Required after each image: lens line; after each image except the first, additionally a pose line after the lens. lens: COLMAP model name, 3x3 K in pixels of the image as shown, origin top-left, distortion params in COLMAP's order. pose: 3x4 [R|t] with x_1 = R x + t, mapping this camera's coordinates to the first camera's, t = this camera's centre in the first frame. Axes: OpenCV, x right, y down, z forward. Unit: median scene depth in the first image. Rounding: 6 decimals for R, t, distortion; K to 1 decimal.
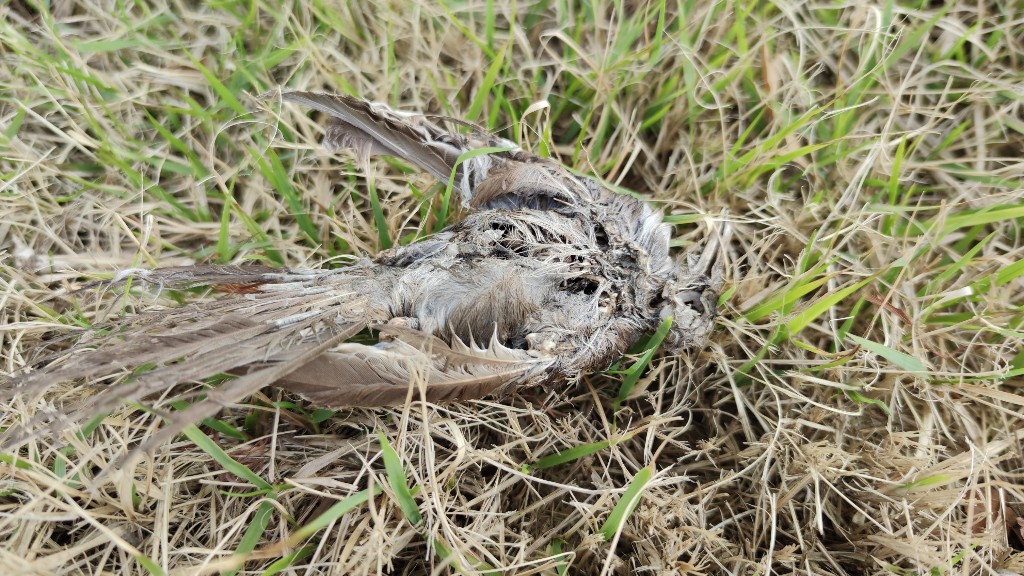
lens RADIAL K [[747.1, 0, 512.0], [0, 747.1, 288.0], [0, 0, 1]] dist [0.000919, -0.001498]
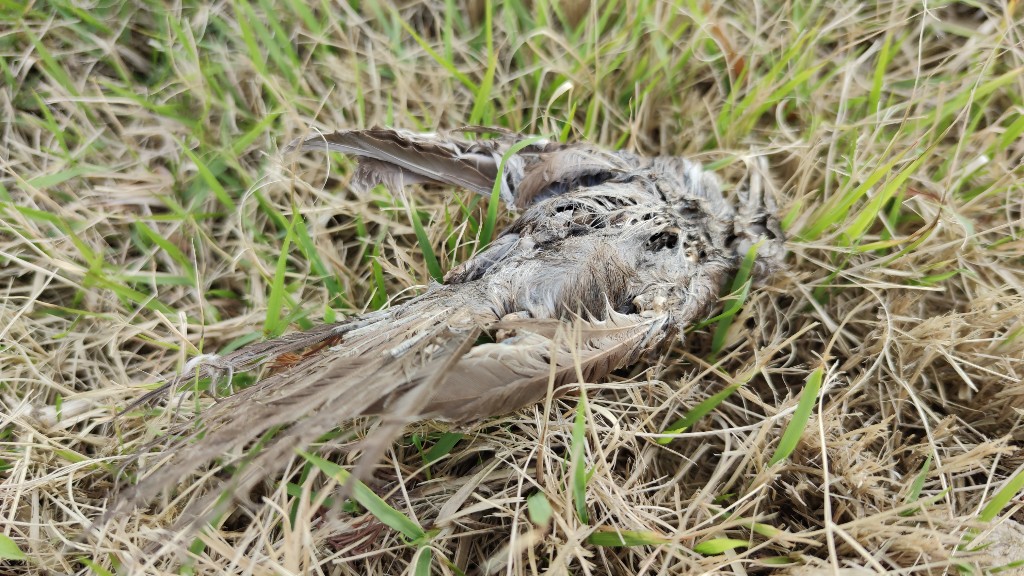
lens RADIAL K [[747.1, 0, 512.0], [0, 747.1, 288.0], [0, 0, 1]] dist [0.000919, -0.001498]
pose [[0.951333, -0.272138, 0.144593, -0.257452], [0.287082, 0.953203, -0.094802, 0.092120], [-0.112028, 0.131698, 0.984939, 0.046520]]
